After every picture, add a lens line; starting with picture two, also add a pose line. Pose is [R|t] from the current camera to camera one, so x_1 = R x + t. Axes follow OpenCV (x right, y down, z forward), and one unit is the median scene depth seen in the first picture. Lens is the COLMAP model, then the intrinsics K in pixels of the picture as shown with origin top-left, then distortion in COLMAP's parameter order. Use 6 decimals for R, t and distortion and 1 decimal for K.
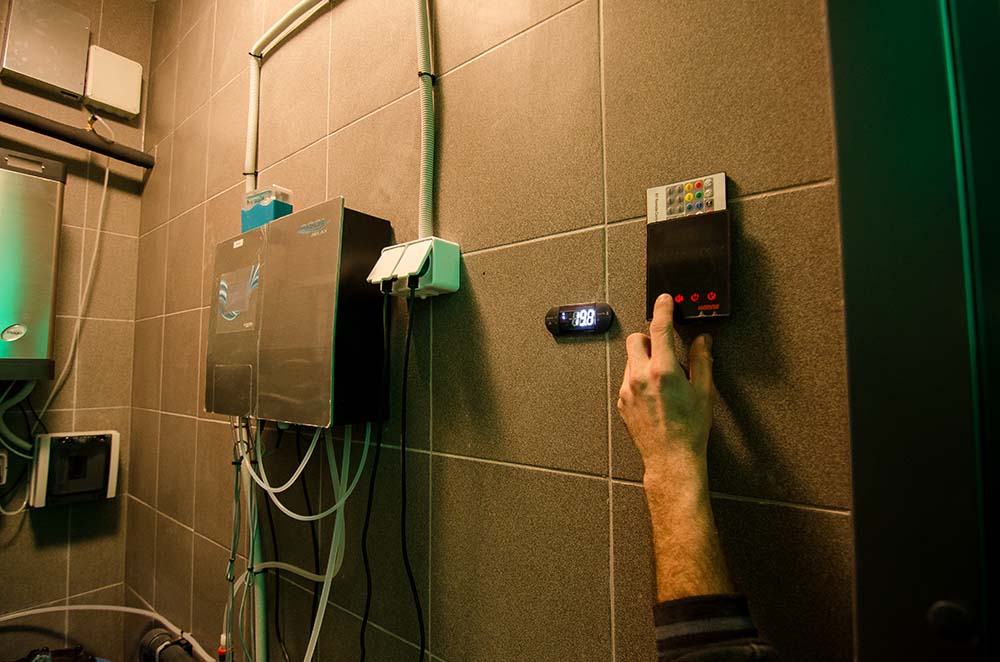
lens RADIAL K [[471.8, 0, 500.0], [0, 471.8, 331.0], [0, 0, 1]] dist [-0.003070, -0.010370]
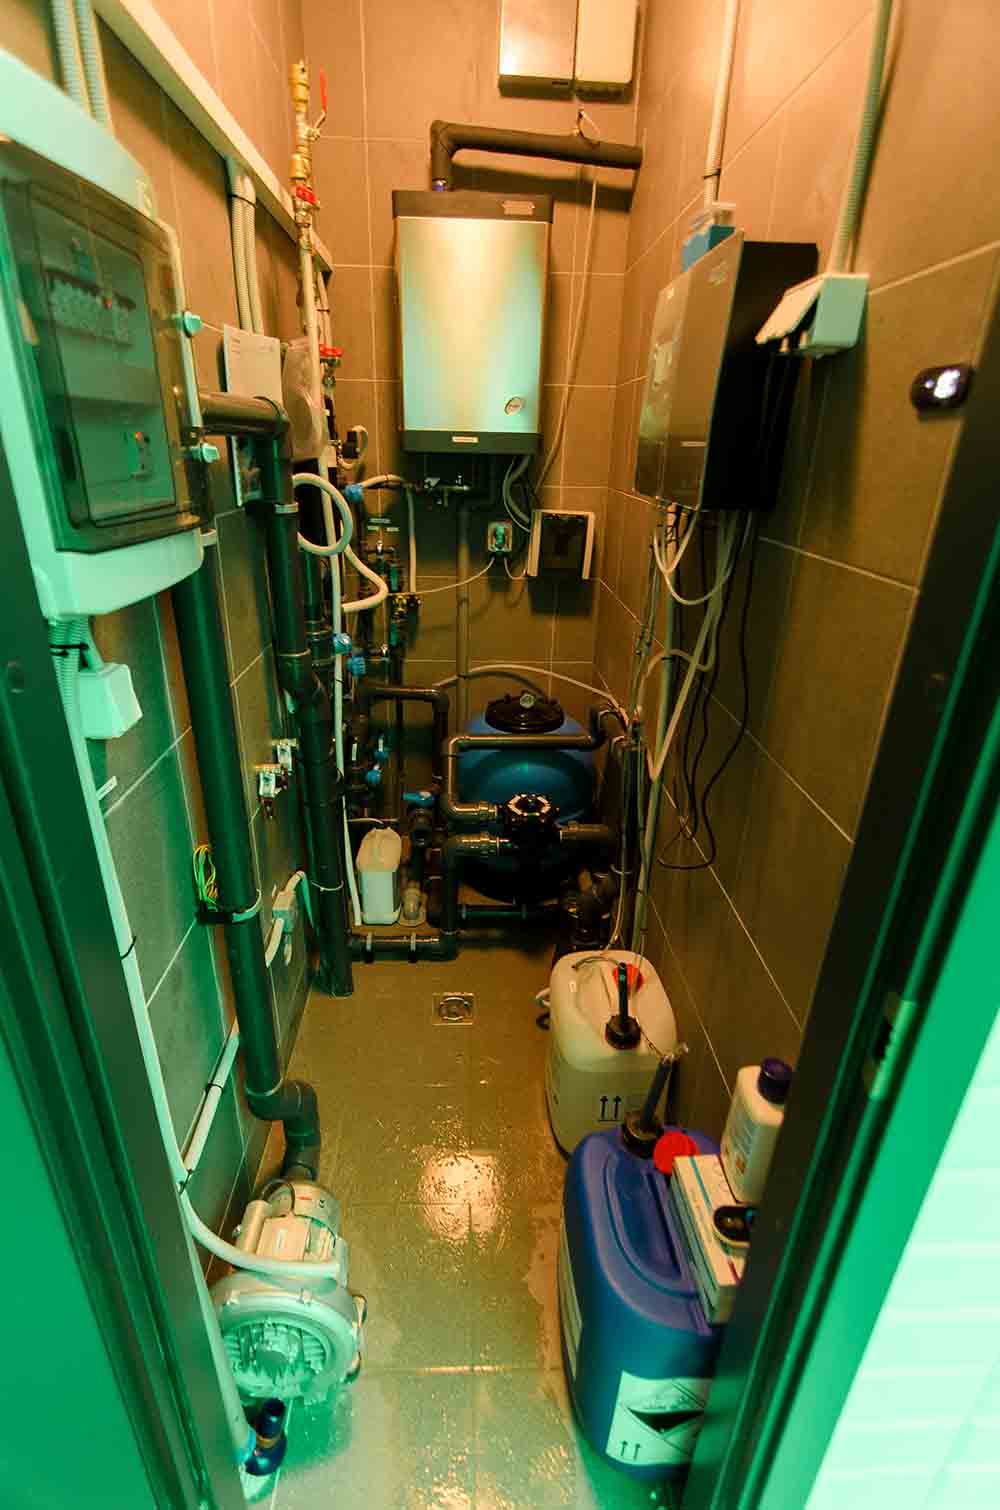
lens RADIAL K [[681.8, 0, 475.1], [0, 681.8, 714.7], [0, 0, 1]] dist [0.000802, 0.000450]
pose [[0.627604, 0.306950, -0.715468, 0.185276], [0.034322, 0.907194, 0.419311, -0.009032], [0.777776, -0.287718, 0.558823, -0.112959]]
